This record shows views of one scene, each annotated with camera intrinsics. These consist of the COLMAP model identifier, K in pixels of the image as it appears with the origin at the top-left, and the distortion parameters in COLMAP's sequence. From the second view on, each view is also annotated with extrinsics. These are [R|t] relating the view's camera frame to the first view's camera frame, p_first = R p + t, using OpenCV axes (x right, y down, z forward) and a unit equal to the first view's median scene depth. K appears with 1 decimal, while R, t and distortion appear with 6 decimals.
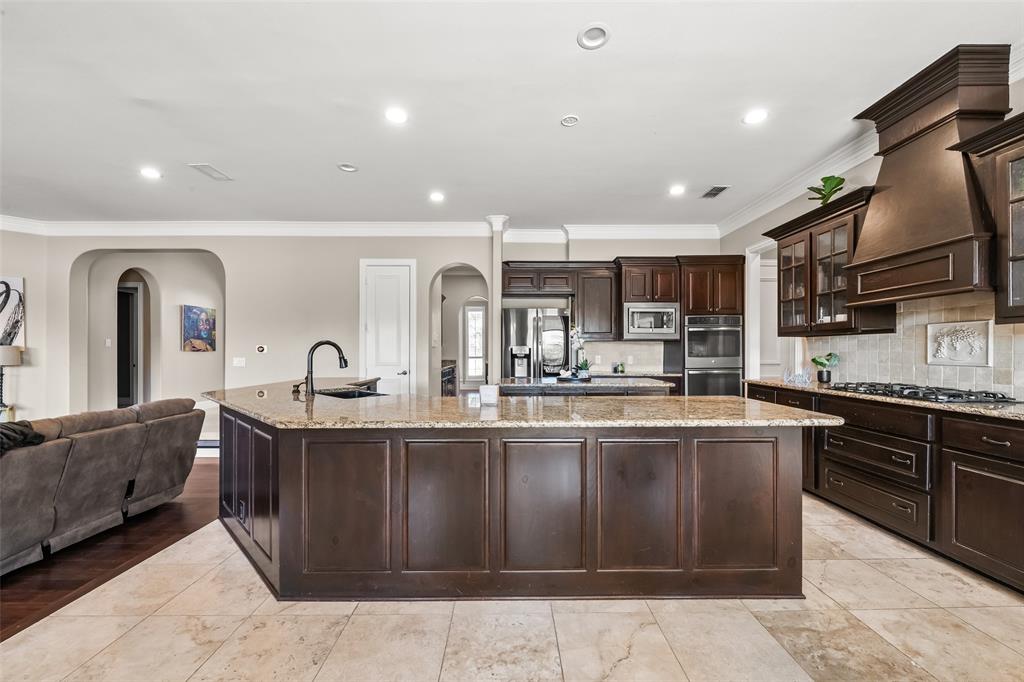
lens RADIAL K [[406.6, 0, 511.9], [0, 406.6, 351.3], [0, 0, 1]] dist [-0.002473, -0.001197]
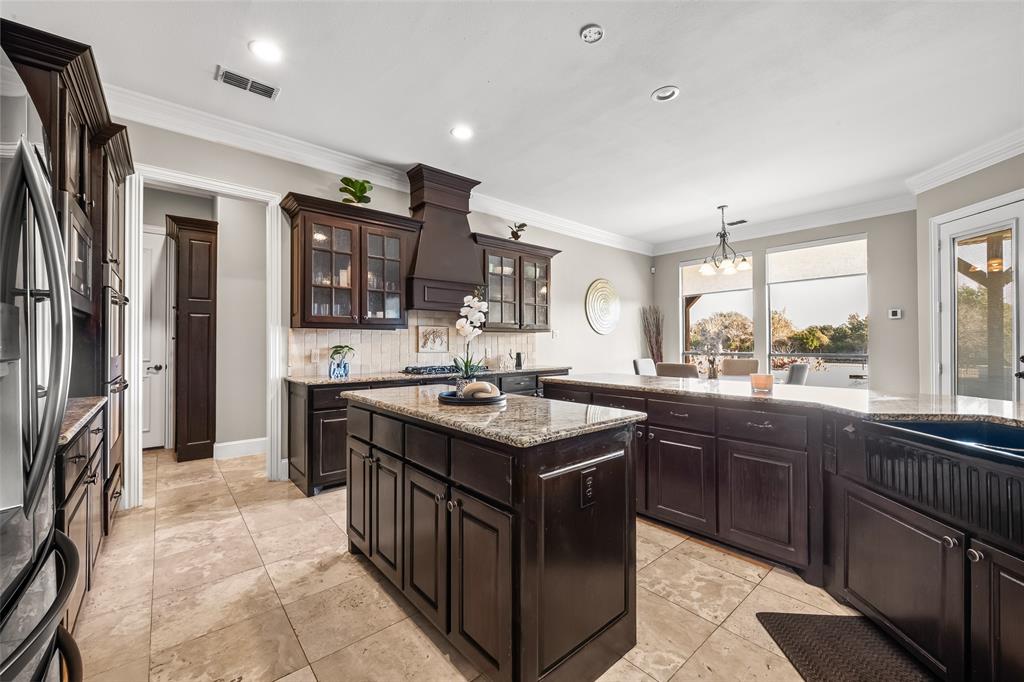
lens RADIAL K [[406.6, 0, 518.1], [0, 406.6, 342.0], [0, 0, 1]] dist [-0.002473, -0.001197]
pose [[-0.650725, 0.004944, 0.759298, -0.216523], [-0.000929, 0.999973, -0.007308, 0.002439], [-0.759313, -0.005461, -0.650703, 0.994771]]
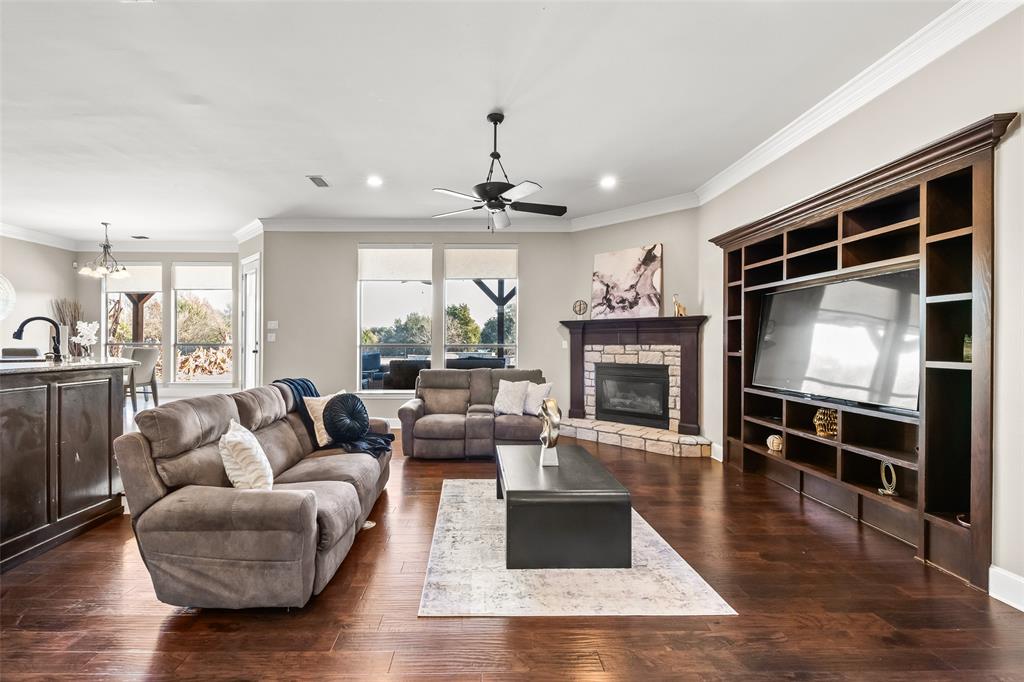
lens RADIAL K [[406.6, 0, 477.4], [0, 406.6, 343.9], [0, 0, 1]] dist [-0.002473, -0.001197]
pose [[-0.999919, -0.004810, 0.011768, -0.982874], [-0.004817, 0.999988, -0.000595, 0.025868], [-0.011765, -0.000652, -0.999931, 1.198654]]
